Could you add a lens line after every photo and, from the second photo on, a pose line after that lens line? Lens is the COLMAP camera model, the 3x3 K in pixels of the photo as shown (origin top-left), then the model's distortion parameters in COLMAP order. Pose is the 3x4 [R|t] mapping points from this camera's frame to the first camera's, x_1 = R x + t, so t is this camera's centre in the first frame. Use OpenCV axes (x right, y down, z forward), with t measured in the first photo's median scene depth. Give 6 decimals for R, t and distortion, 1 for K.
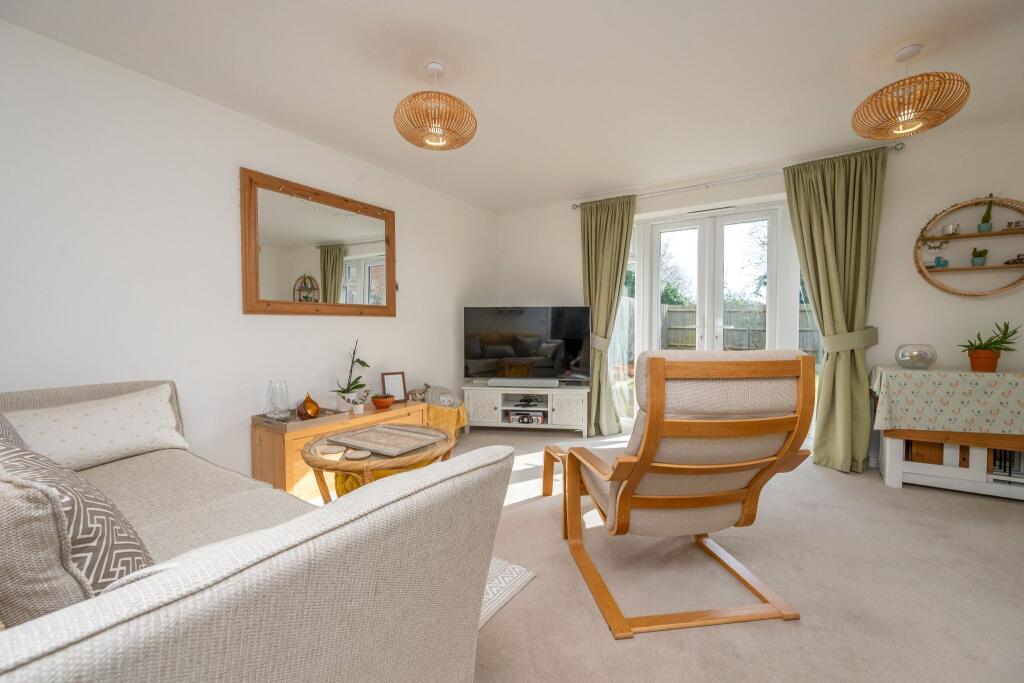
lens RADIAL K [[421.8, 0, 512.7], [0, 421.8, 337.7], [0, 0, 1]] dist [-0.004991, -0.000234]
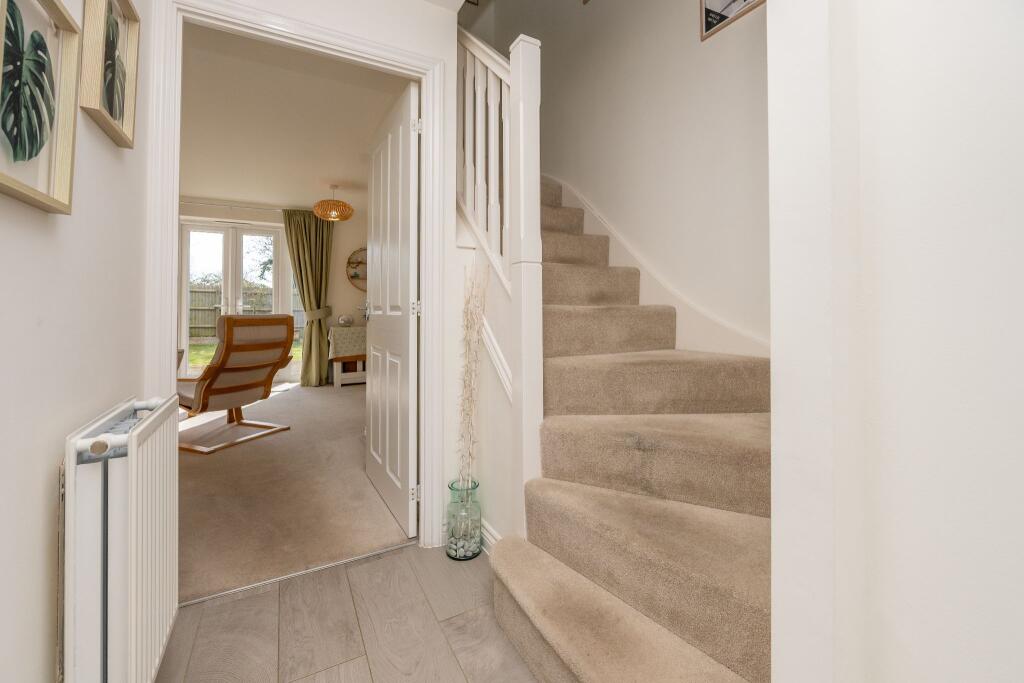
lens RADIAL K [[424.8, 0, 510.6], [0, 424.8, 301.2], [0, 0, 1]] dist [-0.001634, -0.000088]
pose [[0.489494, 0.012835, 0.871912, -0.363779], [0.023820, 0.999322, -0.028083, 0.023029], [-0.871681, 0.034516, 0.488857, -0.578200]]
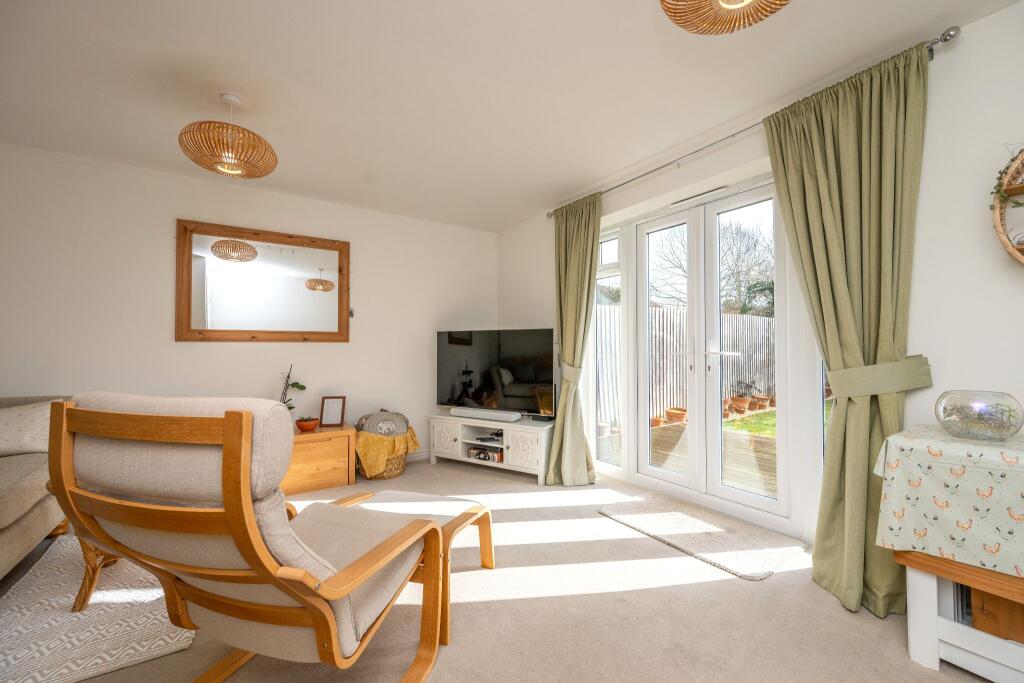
lens RADIAL K [[412.7, 0, 508.9], [0, 412.7, 339.7], [0, 0, 1]] dist [-0.000456, 0.000078]
pose [[0.916494, -0.008044, -0.399968, 0.540674], [-0.011617, 0.998841, -0.046707, -0.015096], [0.399880, 0.047453, 0.915338, 0.254204]]
